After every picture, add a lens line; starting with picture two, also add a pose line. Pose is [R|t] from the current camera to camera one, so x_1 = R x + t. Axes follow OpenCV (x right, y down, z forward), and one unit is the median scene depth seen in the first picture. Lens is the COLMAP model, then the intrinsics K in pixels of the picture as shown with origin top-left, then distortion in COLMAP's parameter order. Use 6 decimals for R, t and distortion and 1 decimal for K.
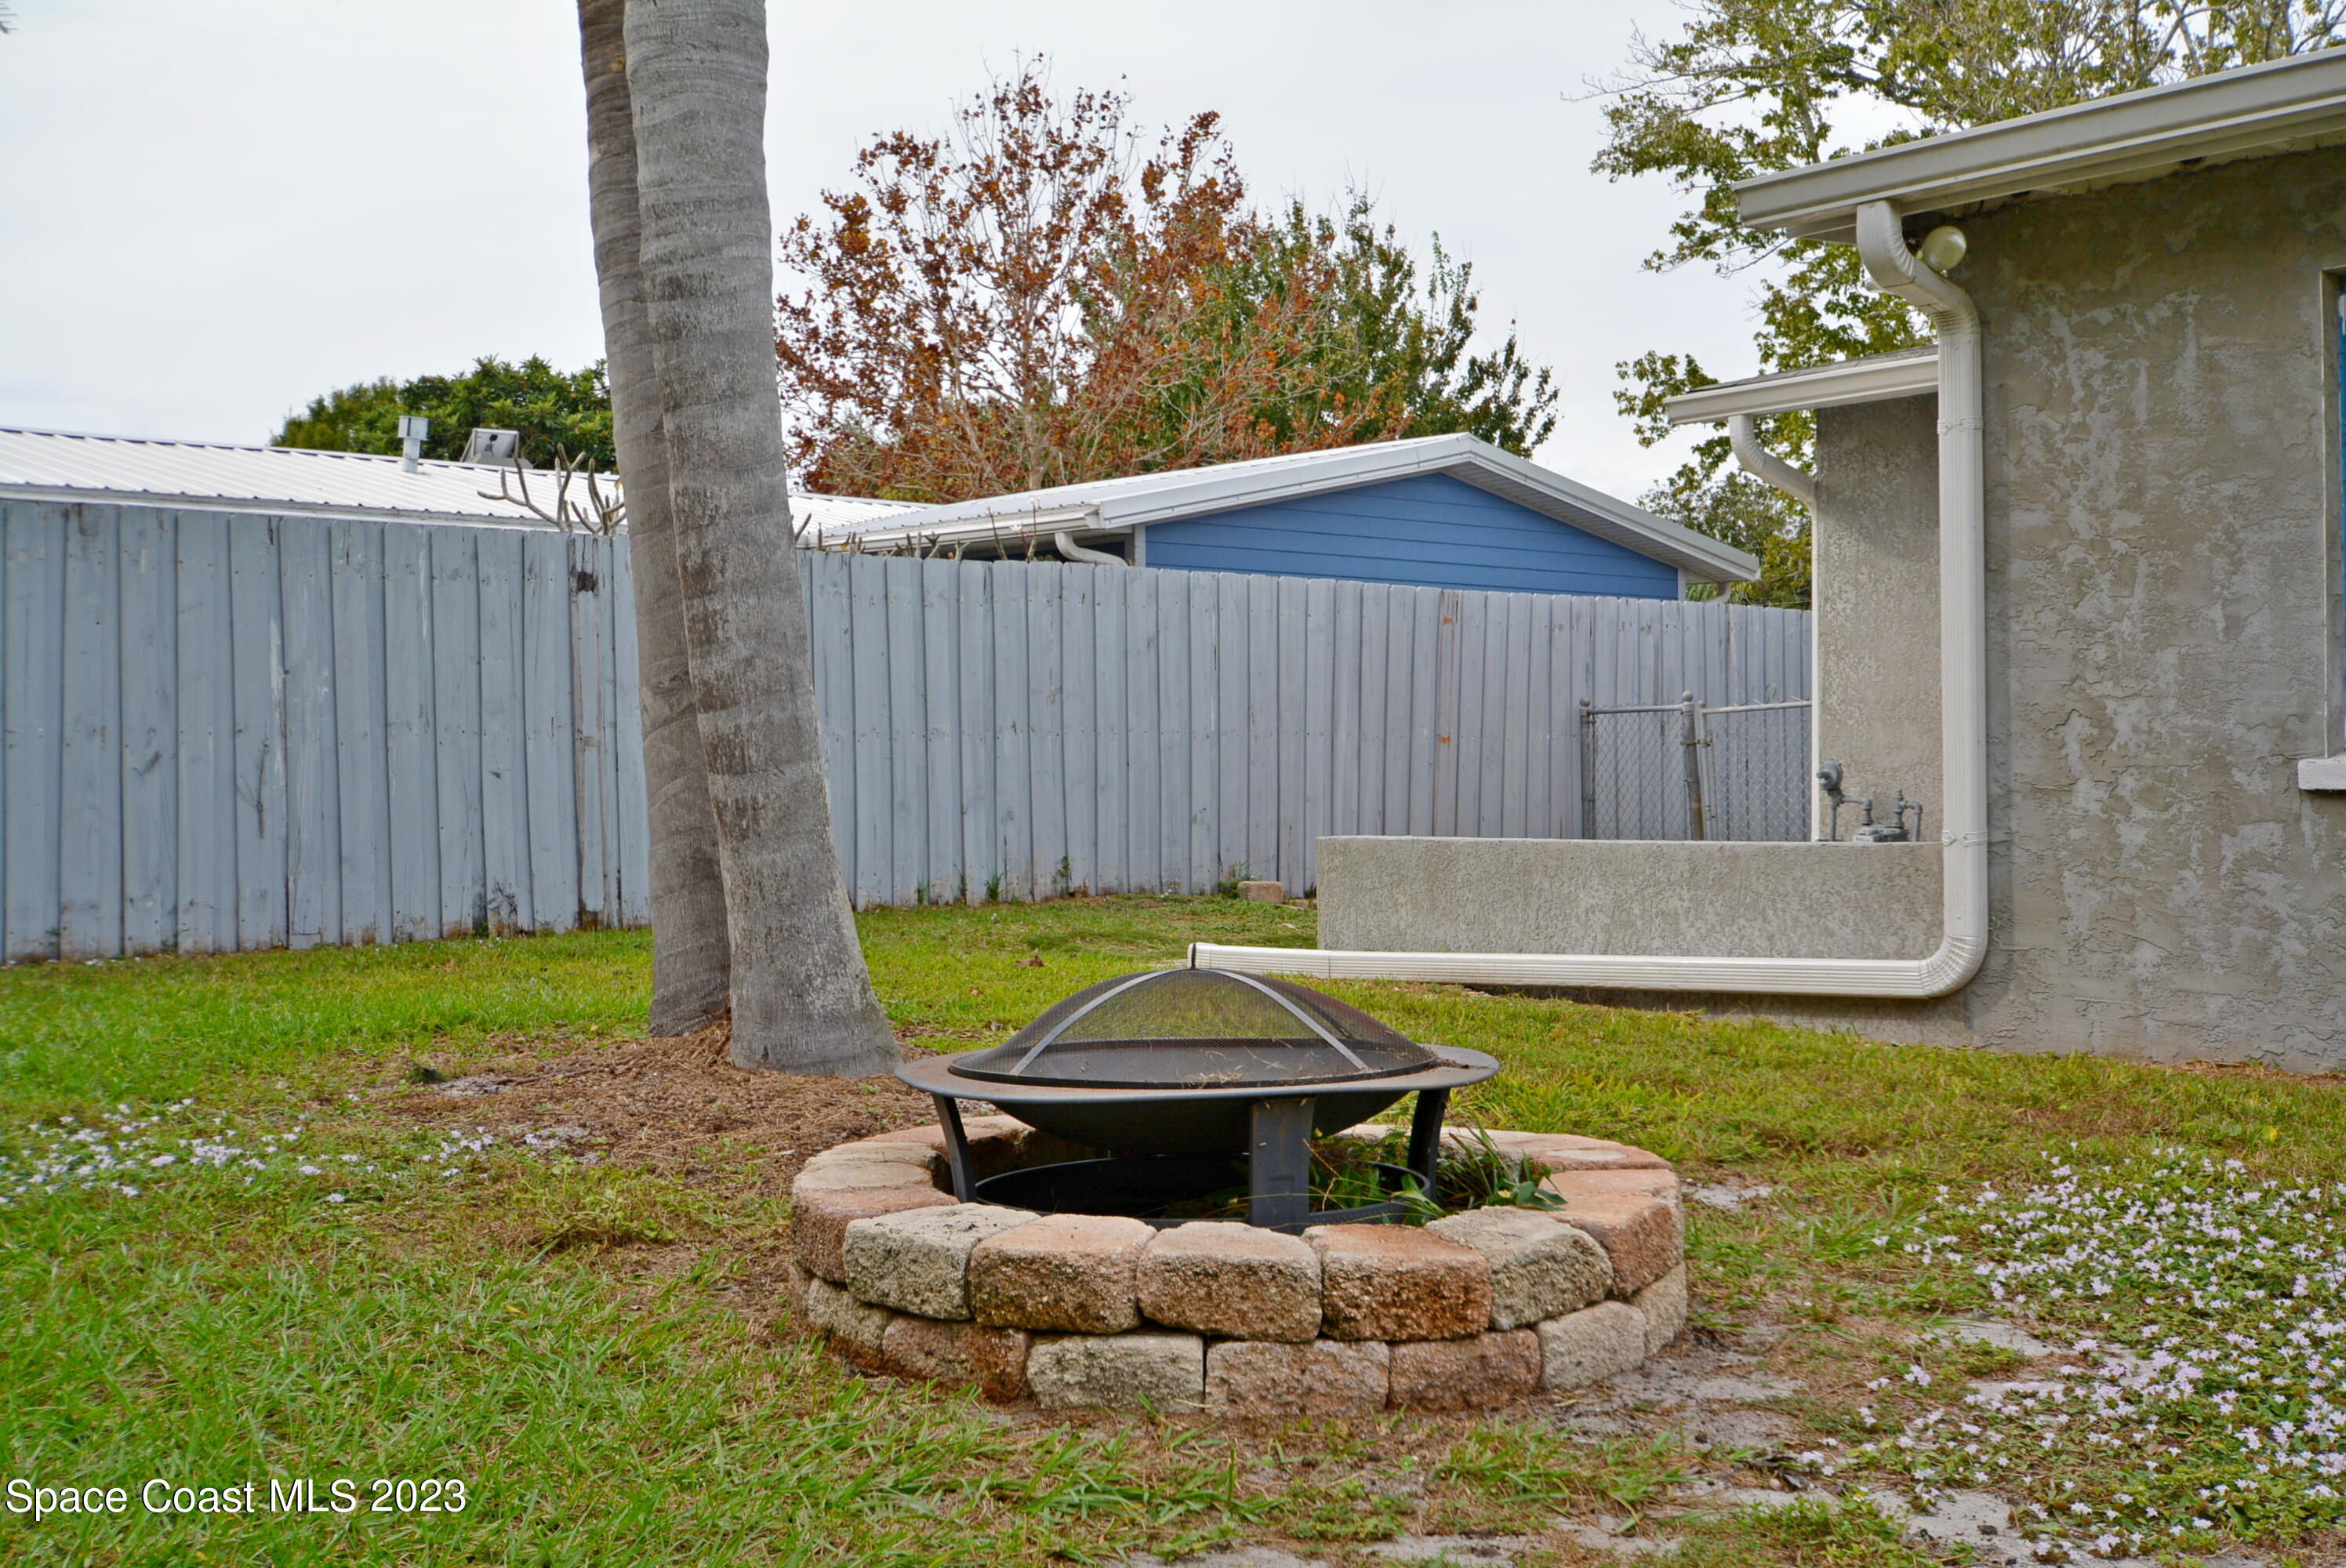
lens RADIAL K [[2387.4, 0, 1176.8], [0, 2387.4, 774.2], [0, 0, 1]] dist [0.001138, -0.027500]
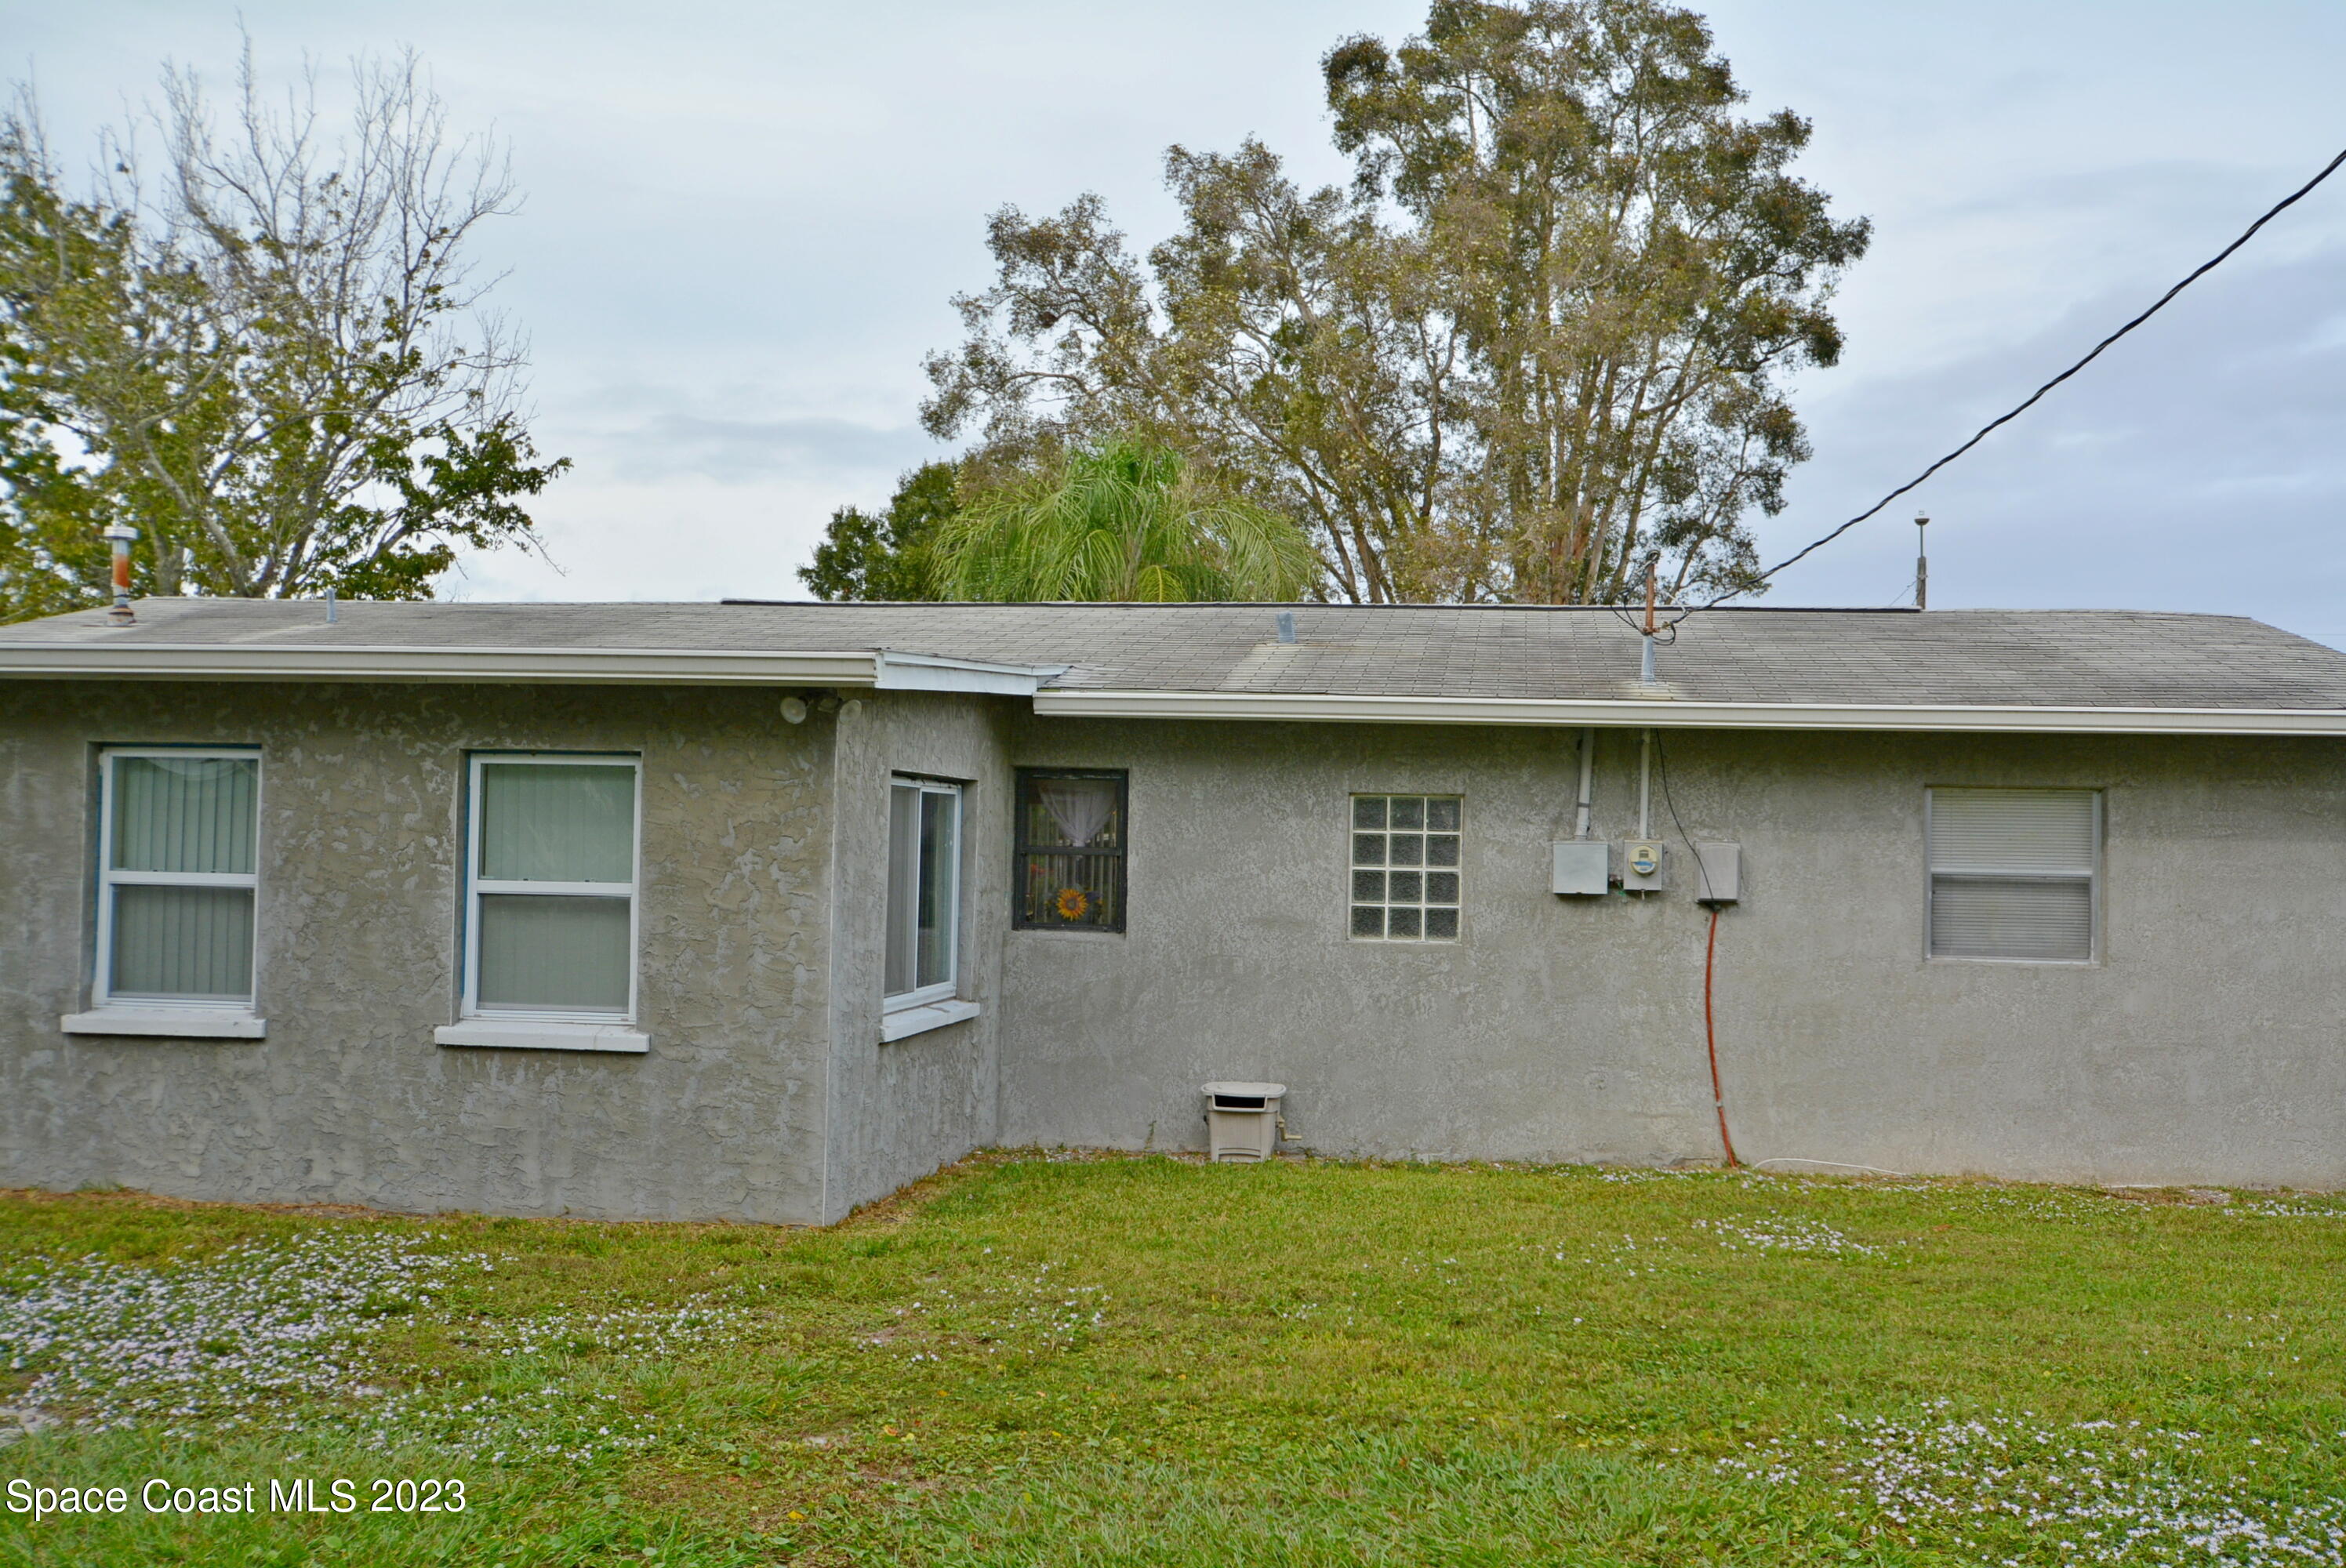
lens RADIAL K [[2387.4, 0, 1176.8], [0, 2387.4, 774.2], [0, 0, 1]] dist [0.001138, -0.027500]
pose [[0.757610, 0.044797, 0.651168, -0.058282], [-0.023691, 0.998872, -0.041154, -0.119658], [-0.652277, 0.015752, 0.757817, -0.805035]]
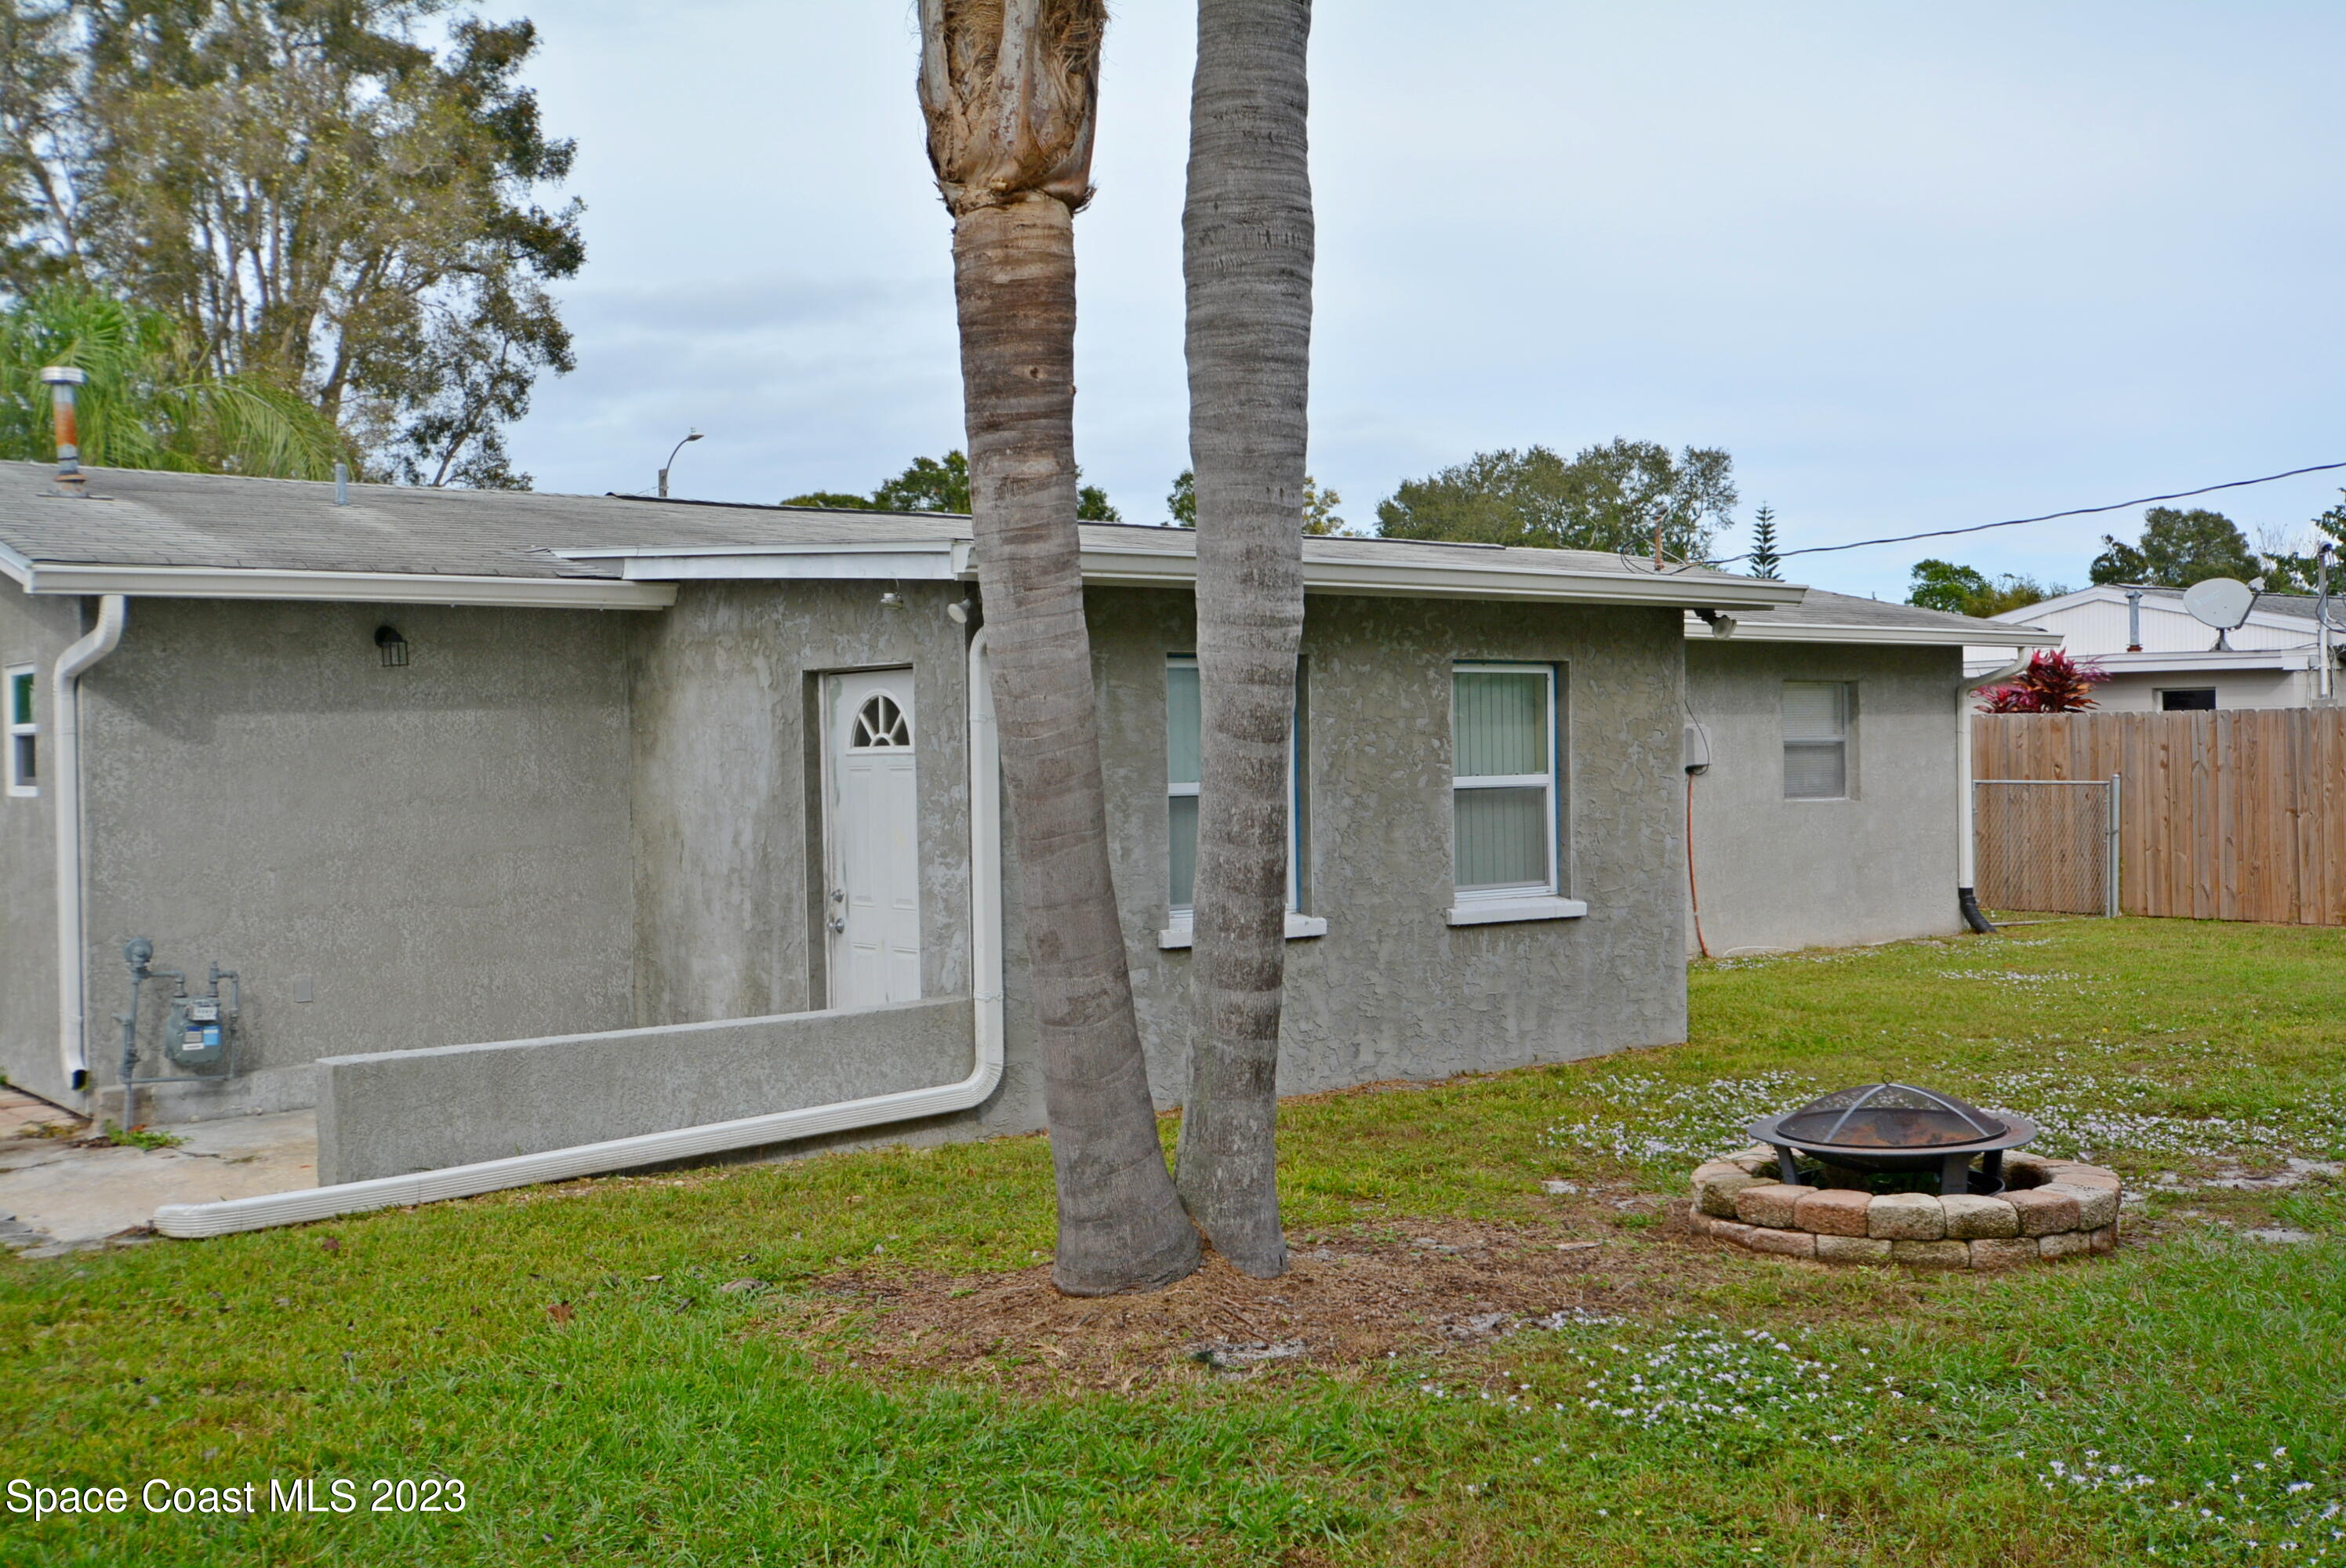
lens RADIAL K [[2387.4, 0, 1176.8], [0, 2387.4, 774.2], [0, 0, 1]] dist [0.001138, -0.027500]
pose [[0.055348, -0.001614, 0.998466, -1.153967], [0.018128, 0.999835, 0.000611, -0.110441], [-0.998303, 0.018066, 0.055368, 0.810408]]
